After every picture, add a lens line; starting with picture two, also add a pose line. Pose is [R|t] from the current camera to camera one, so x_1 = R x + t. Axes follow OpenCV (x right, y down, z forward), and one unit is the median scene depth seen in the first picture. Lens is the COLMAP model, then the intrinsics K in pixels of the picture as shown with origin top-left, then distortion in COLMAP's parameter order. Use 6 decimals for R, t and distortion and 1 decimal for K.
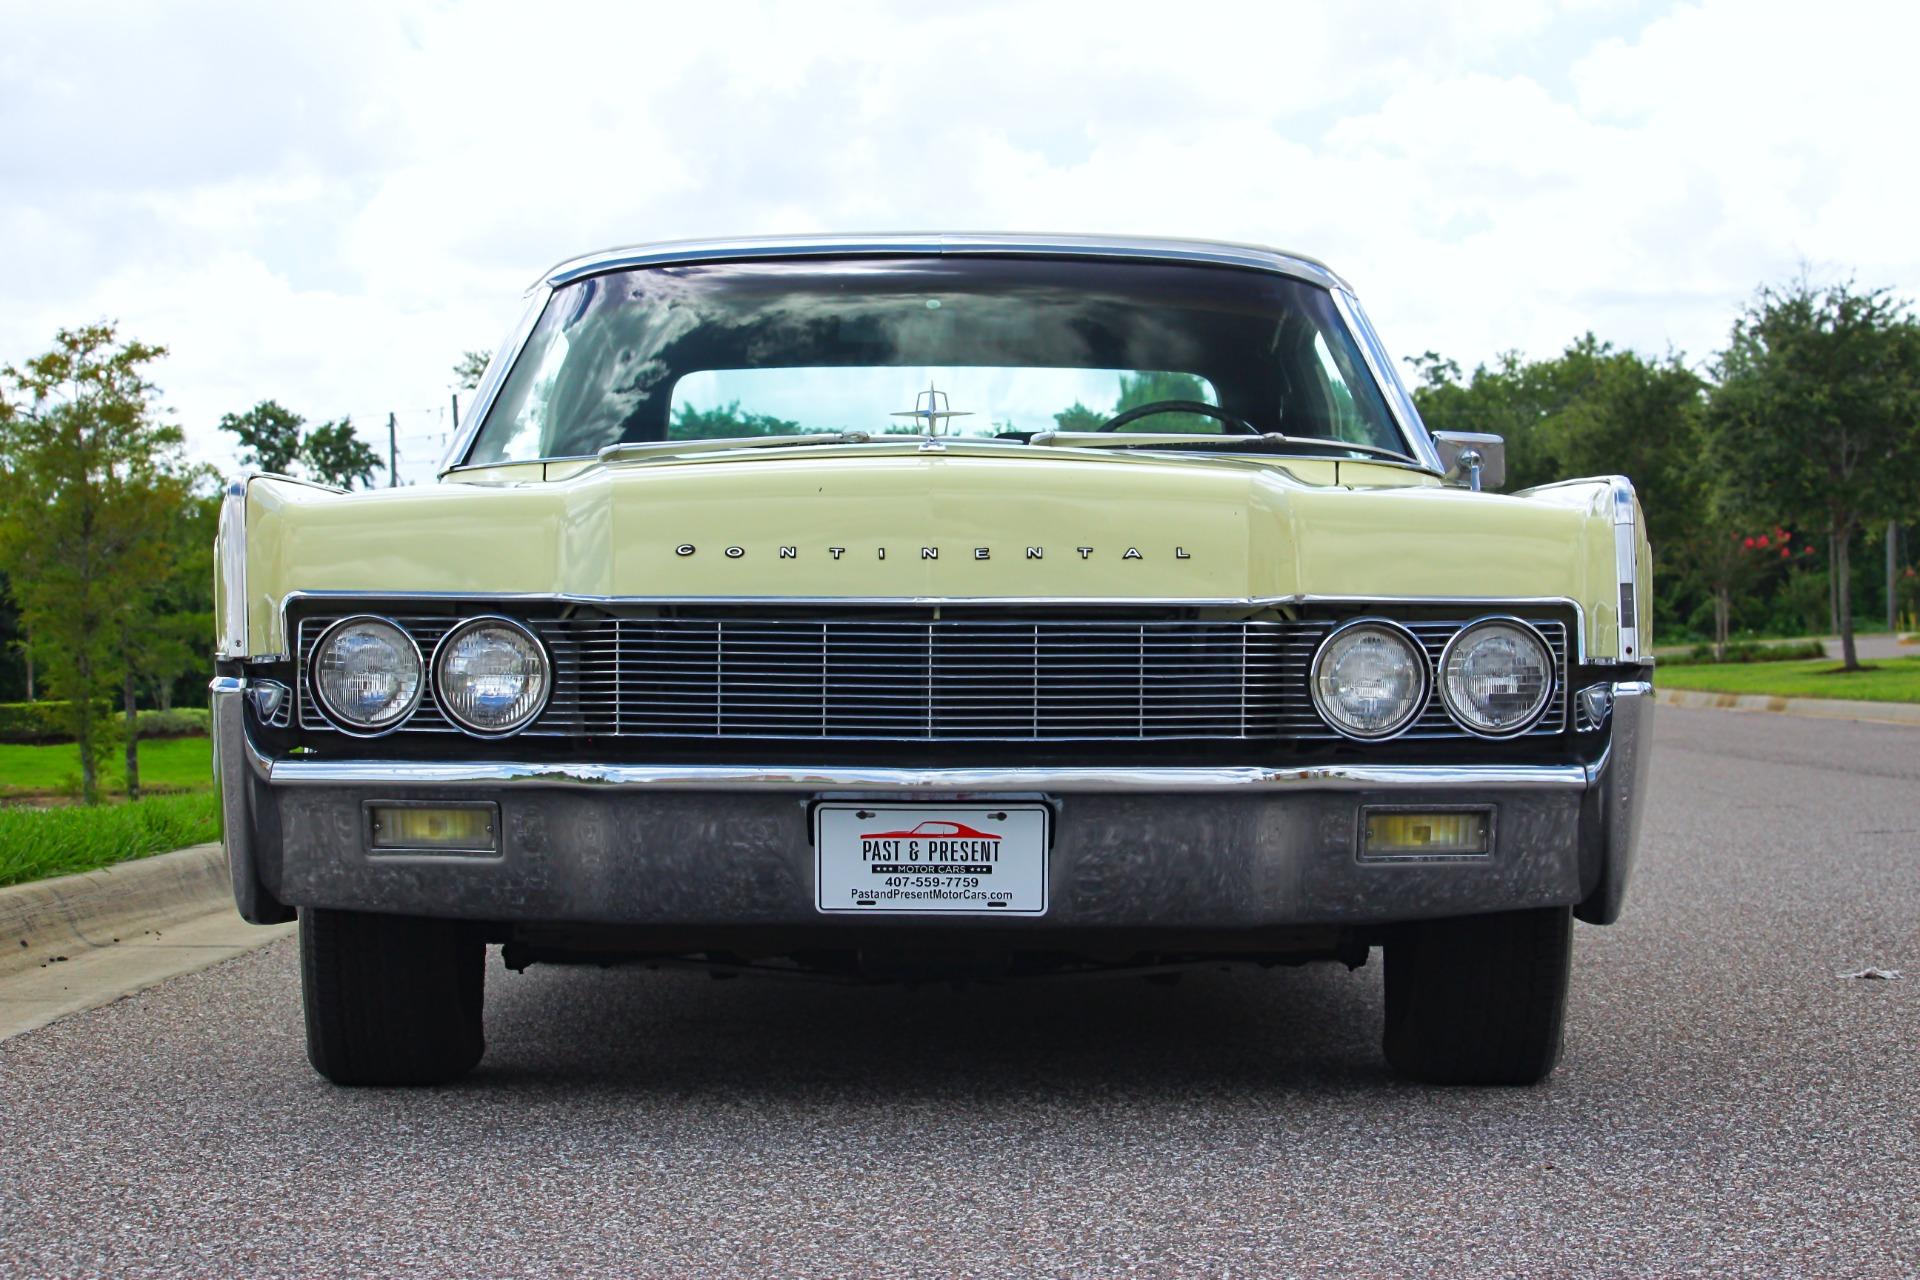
lens RADIAL K [[4895.7, 0, 1010.8], [0, 4895.7, 533.4], [0, 0, 1]] dist [-0.405595, -0.445791]
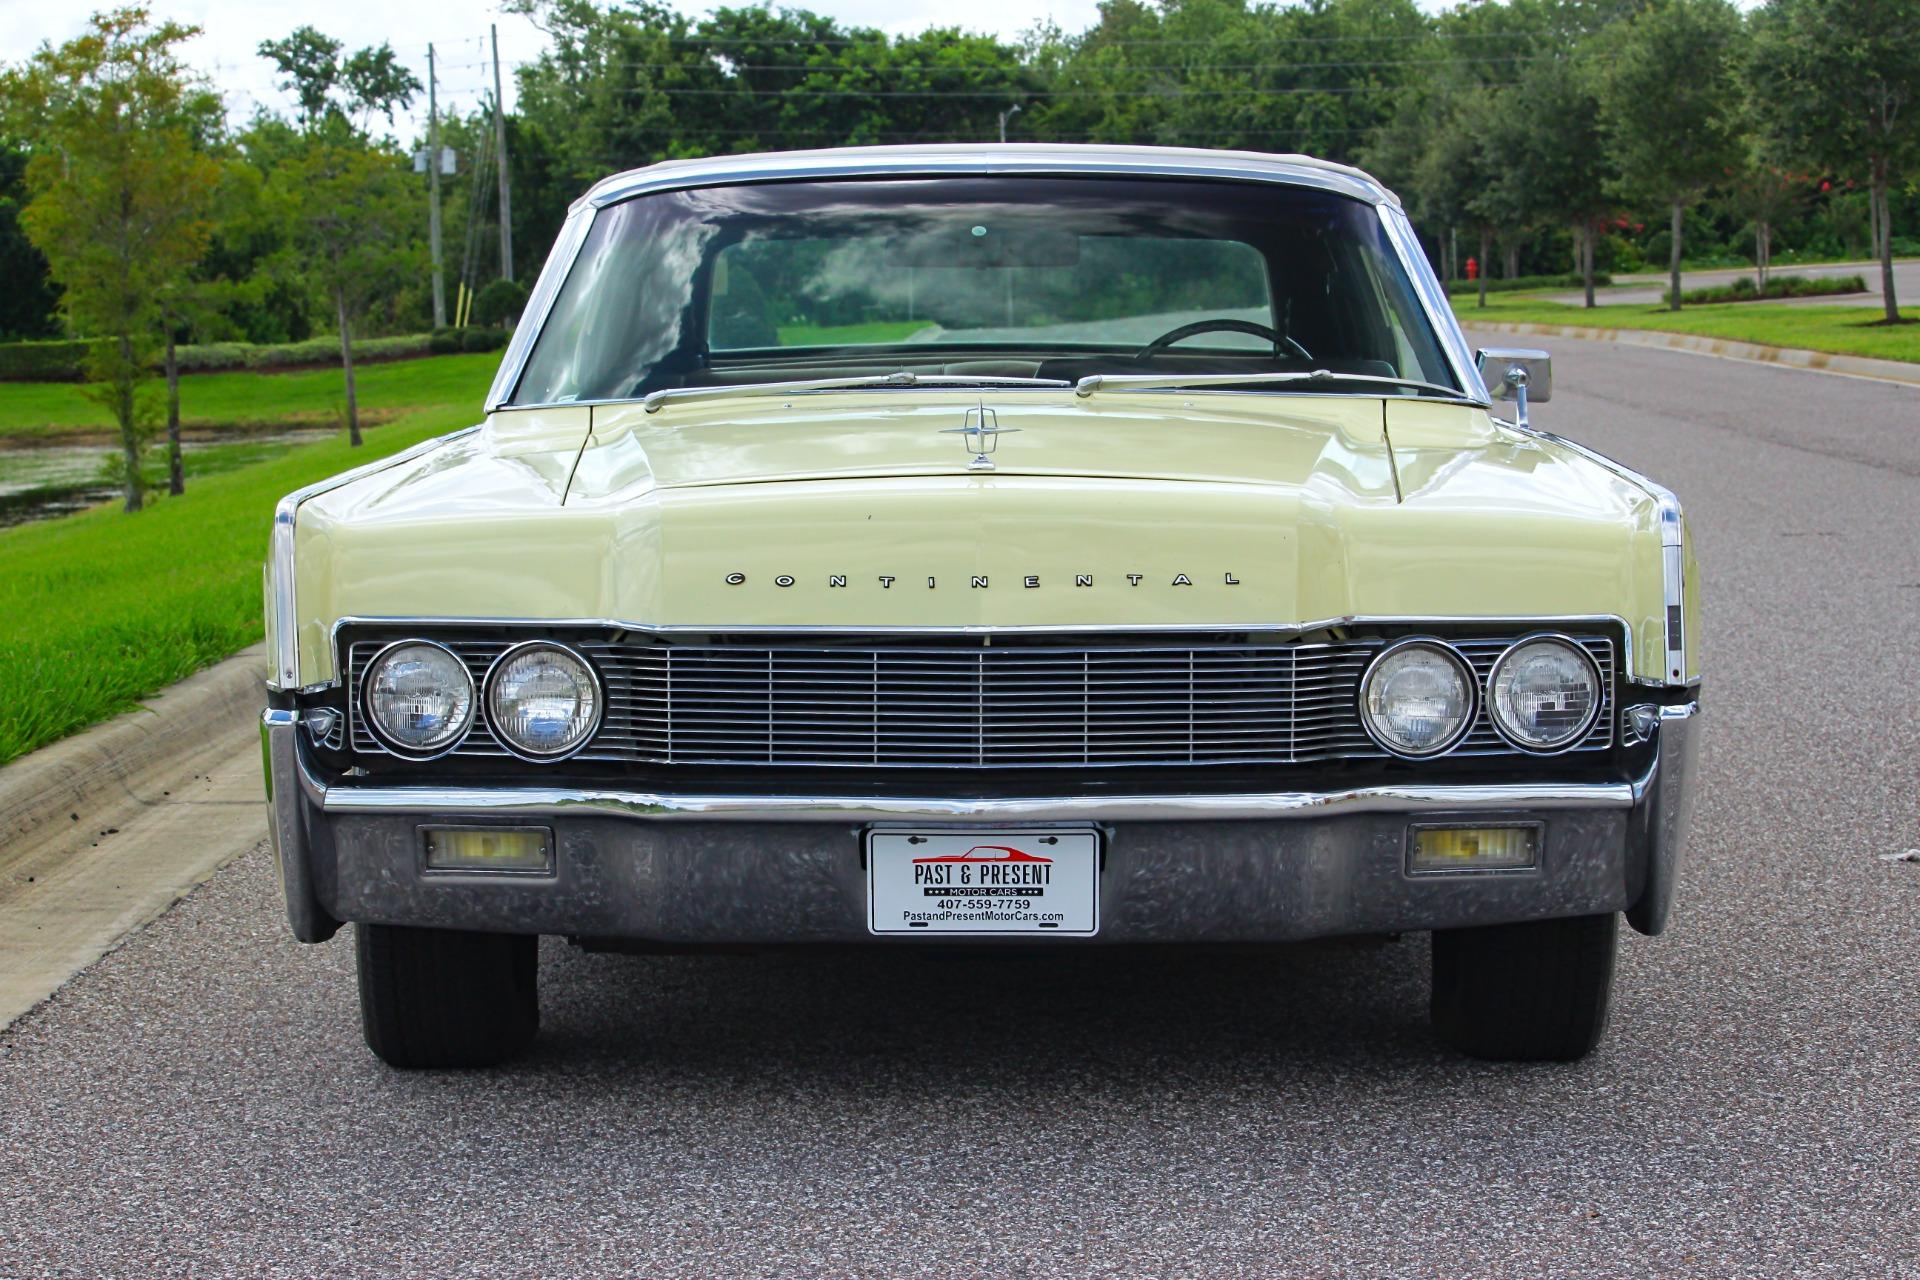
lens RADIAL K [[4899.5, 0, 874.8], [0, 4899.5, 637.3], [0, 0, 1]] dist [-0.440855, 0.267527]
pose [[0.999302, -0.006066, -0.036869, -0.001087], [0.009765, 0.994840, 0.100984, -0.084311], [0.036066, -0.101274, 0.994205, 0.002255]]
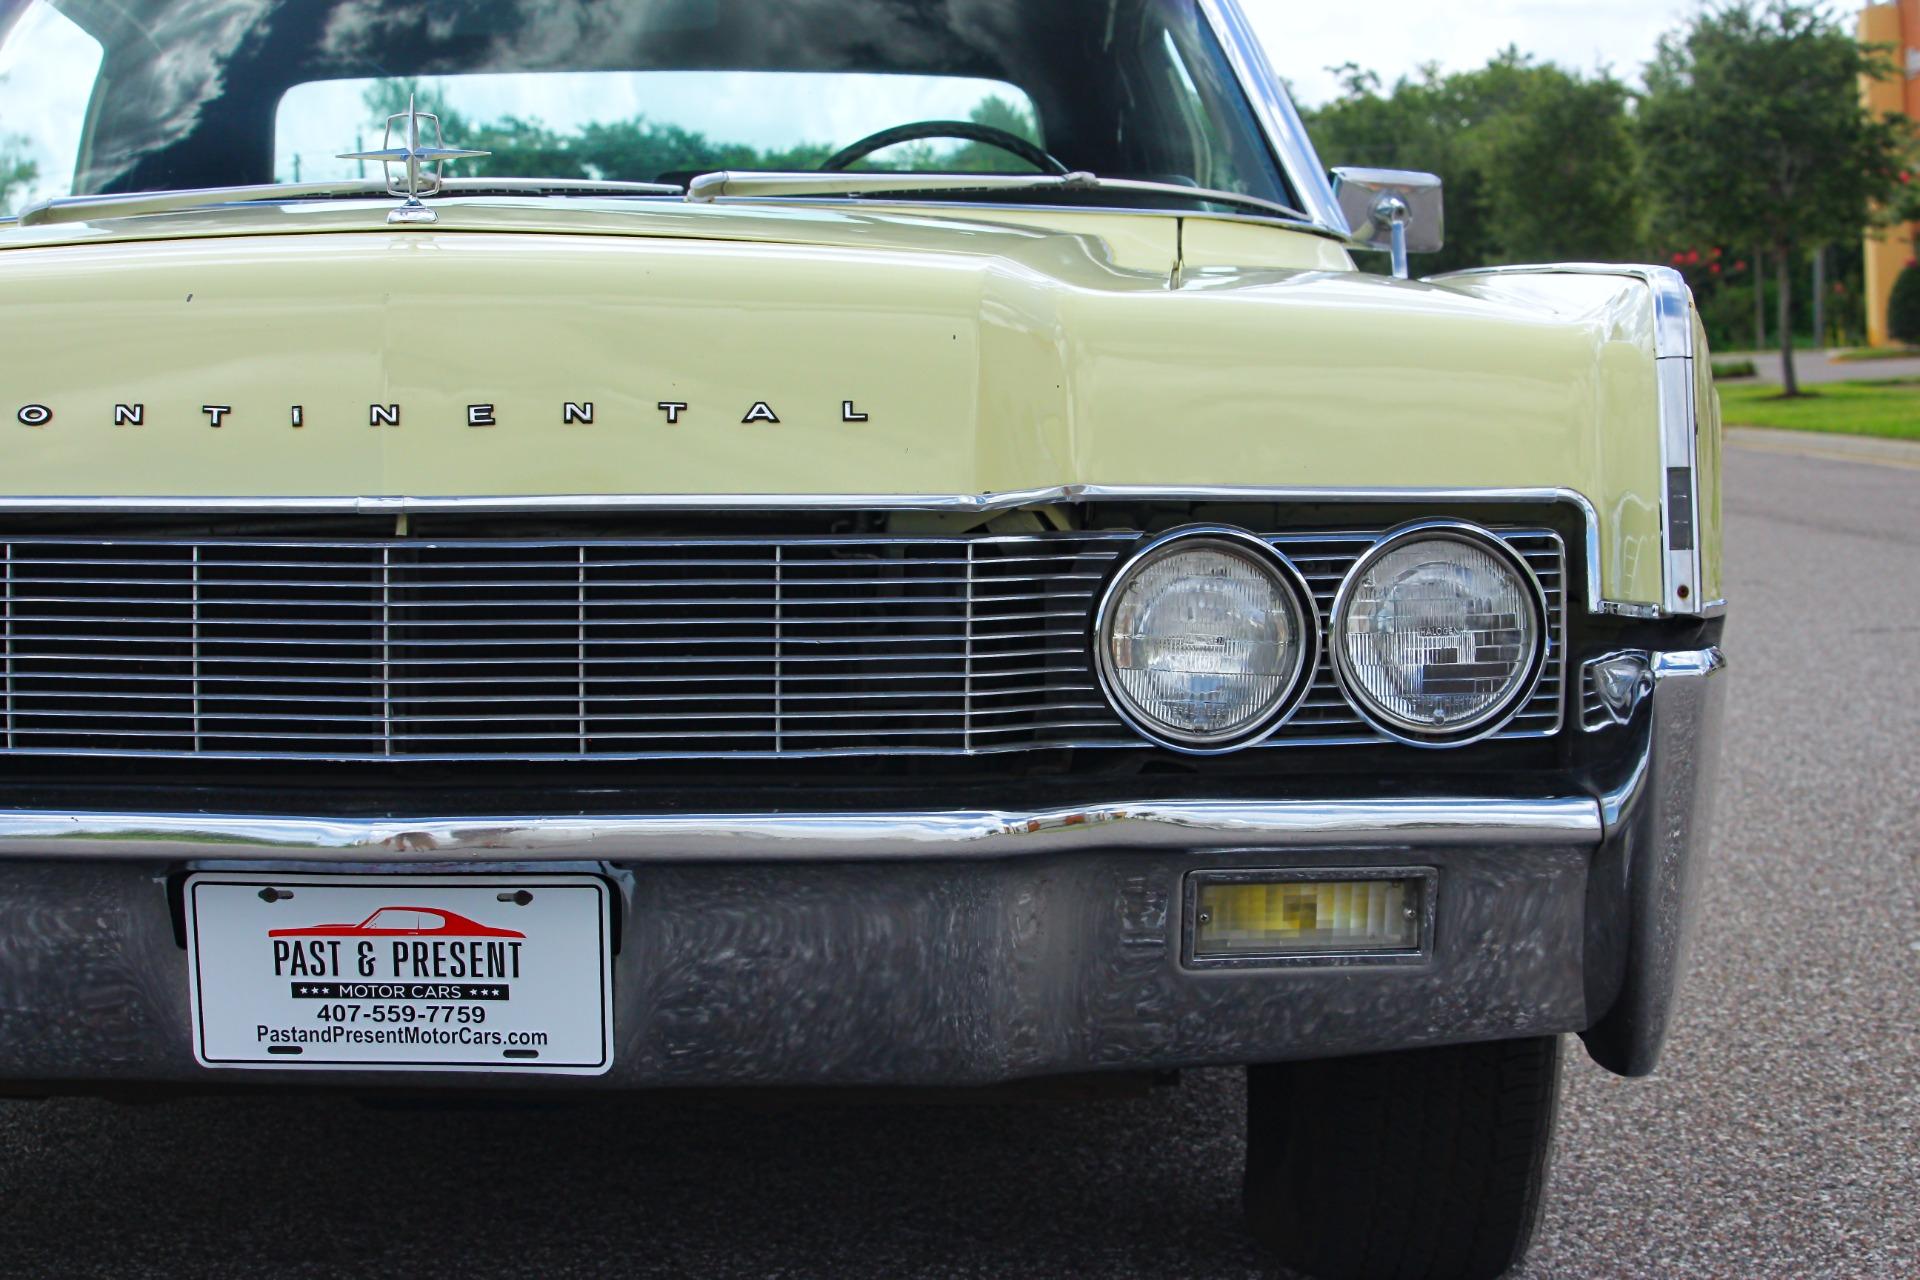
lens RADIAL K [[4888.1, 0, 960.0], [0, 4888.1, 640.0], [0, 0, 1]] dist [-0.358134, -0.448867]
pose [[0.999981, -0.002273, 0.005769, 0.042885], [0.001797, 0.996691, 0.081262, -0.014307], [-0.005935, -0.081250, 0.996676, 0.455009]]
